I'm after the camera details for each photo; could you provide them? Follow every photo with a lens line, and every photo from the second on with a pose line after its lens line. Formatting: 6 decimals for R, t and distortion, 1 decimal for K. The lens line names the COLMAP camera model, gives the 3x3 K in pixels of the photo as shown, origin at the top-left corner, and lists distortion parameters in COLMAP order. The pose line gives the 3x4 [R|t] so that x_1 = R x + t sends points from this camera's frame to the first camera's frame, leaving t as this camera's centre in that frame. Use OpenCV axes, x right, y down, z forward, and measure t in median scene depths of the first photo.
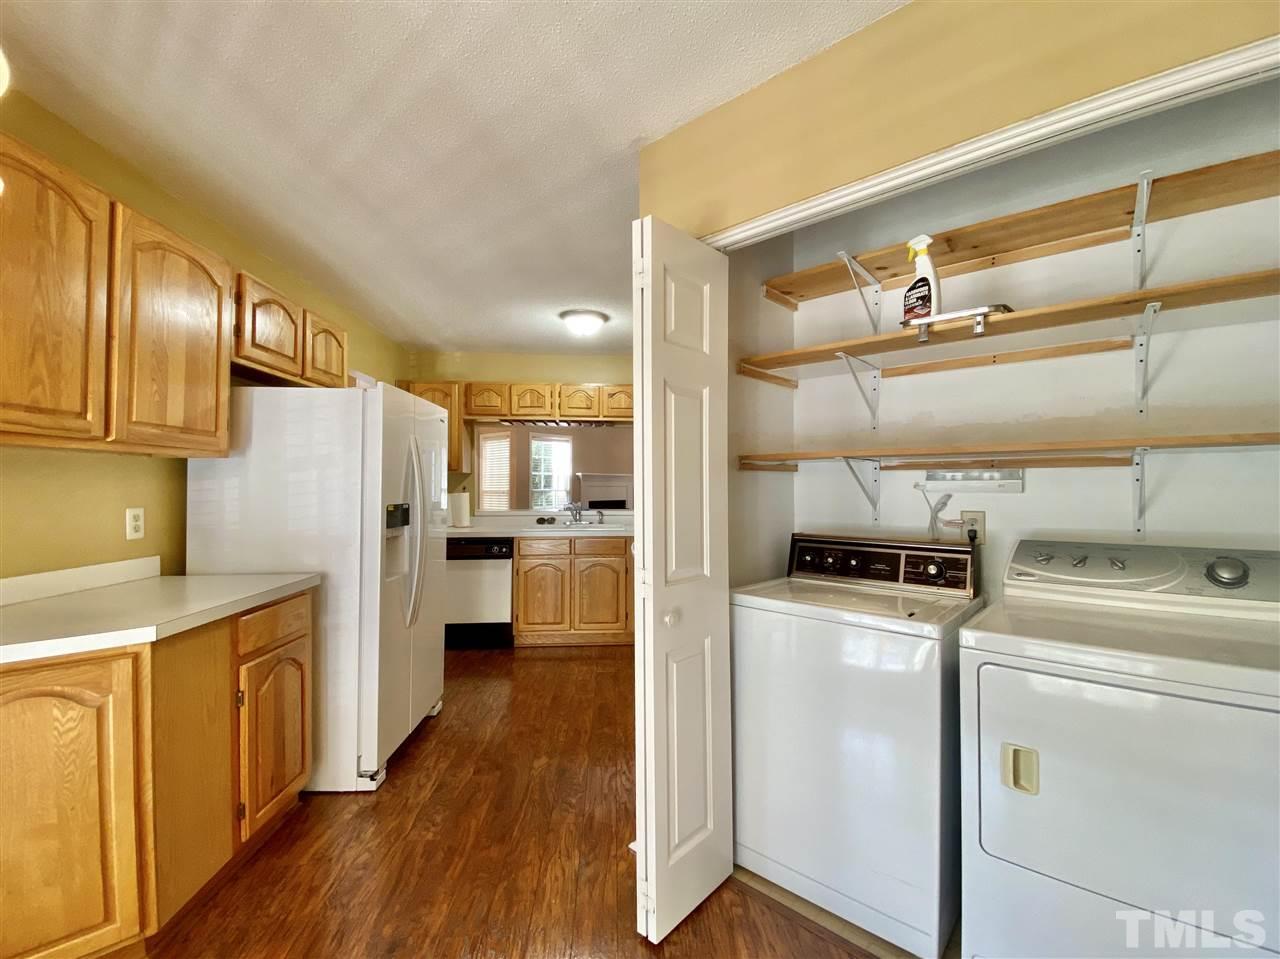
lens RADIAL K [[518.4, 0, 640.7], [0, 518.4, 481.3], [0, 0, 1]] dist [0.020856, -0.020134]
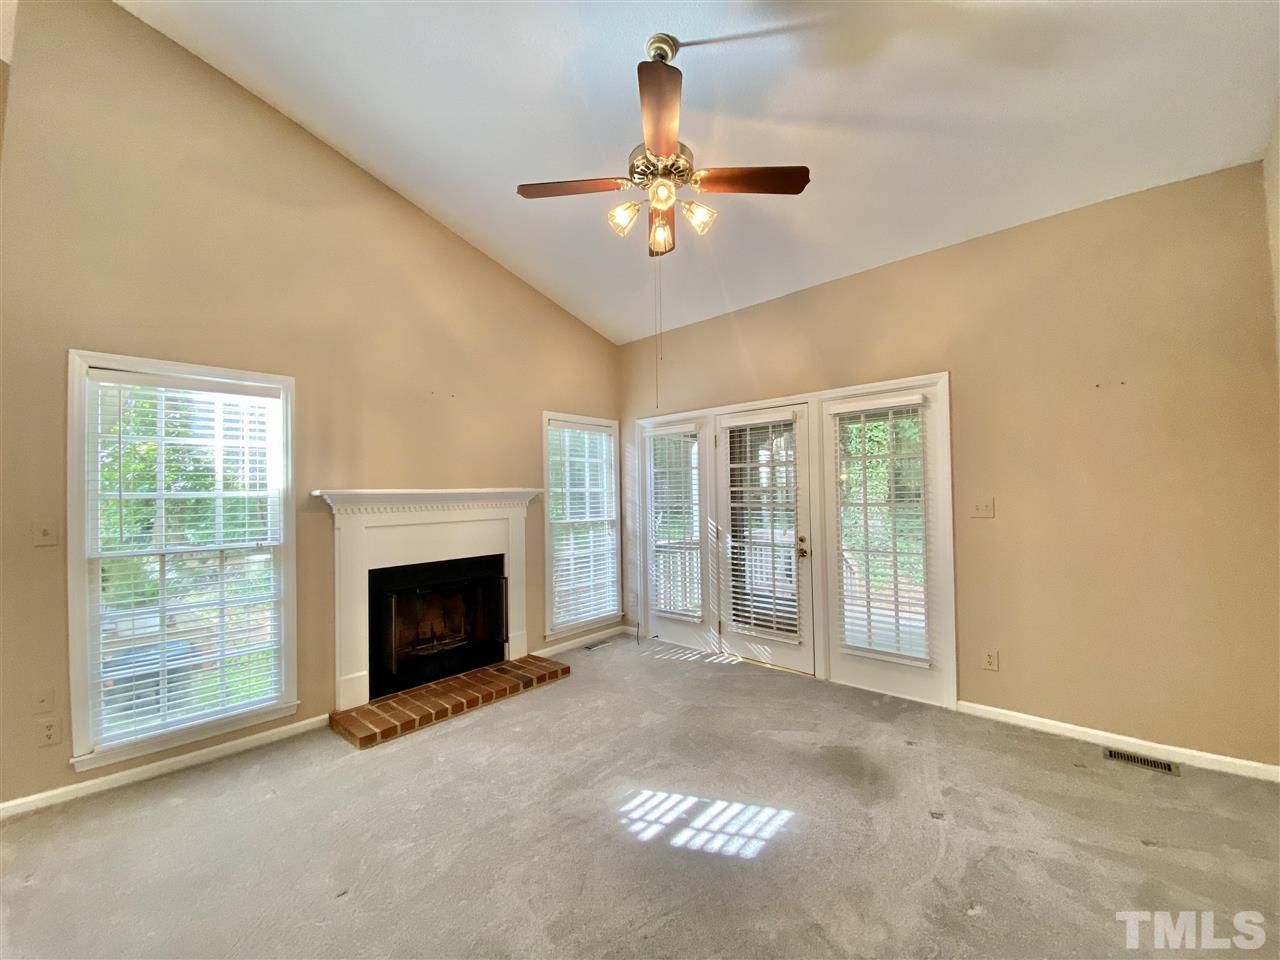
lens RADIAL K [[514.6, 0, 641.3], [0, 514.6, 482.9], [0, 0, 1]] dist [0.032432, -0.025856]
pose [[0.999732, -0.023118, -0.001493, 0.211970], [0.023096, 0.999643, -0.013435, -0.027117], [0.001803, 0.013397, 0.999909, 1.627183]]
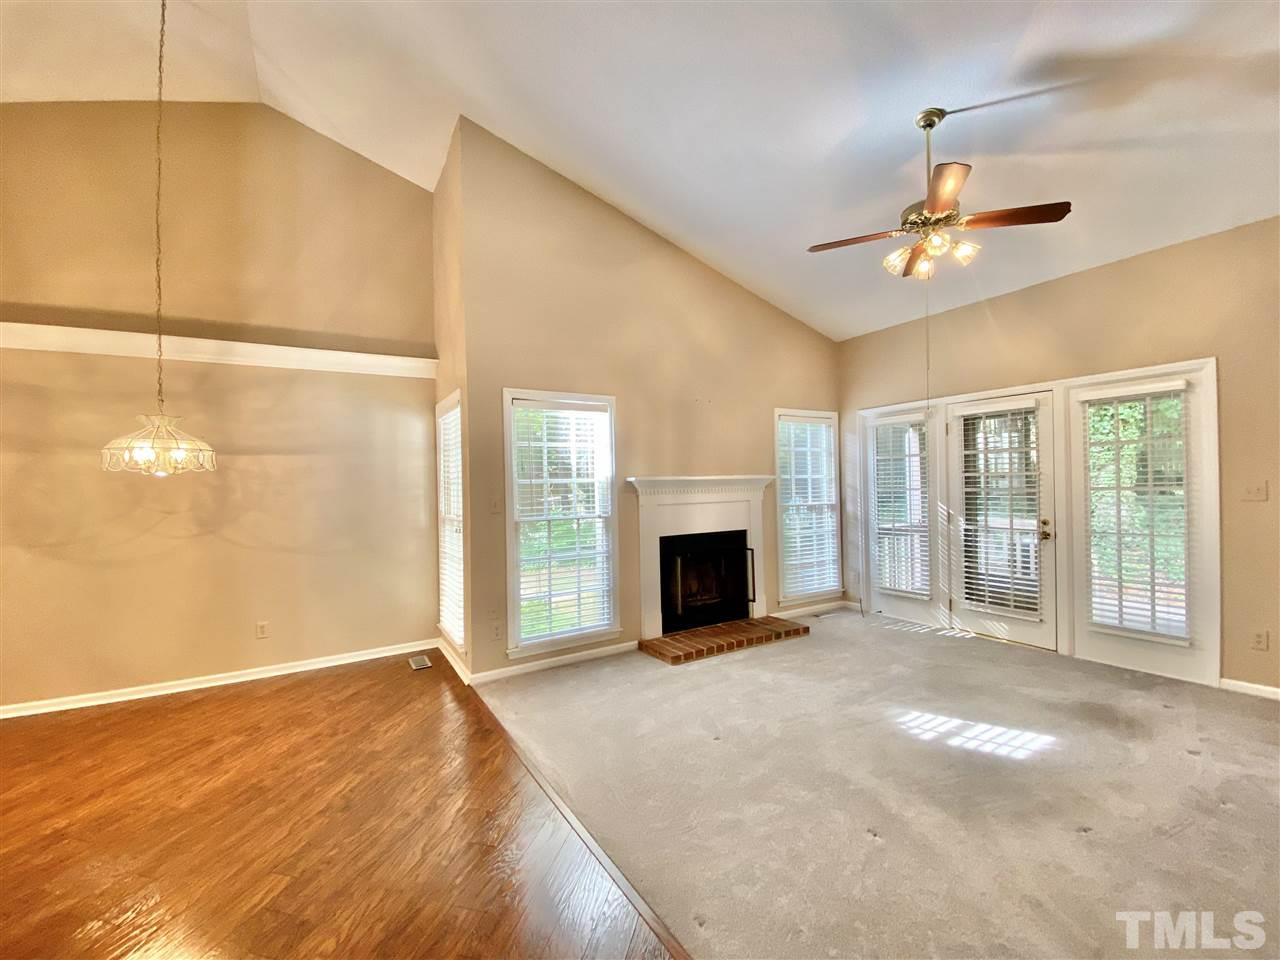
lens RADIAL K [[533.0, 0, 637.2], [0, 533.0, 482.7], [0, 0, 1]] dist [0.022749, -0.021893]
pose [[0.954607, -0.025403, -0.296784, 0.057100], [0.027513, 0.999617, 0.002933, -0.030124], [0.296596, -0.010965, 0.954940, 1.353036]]
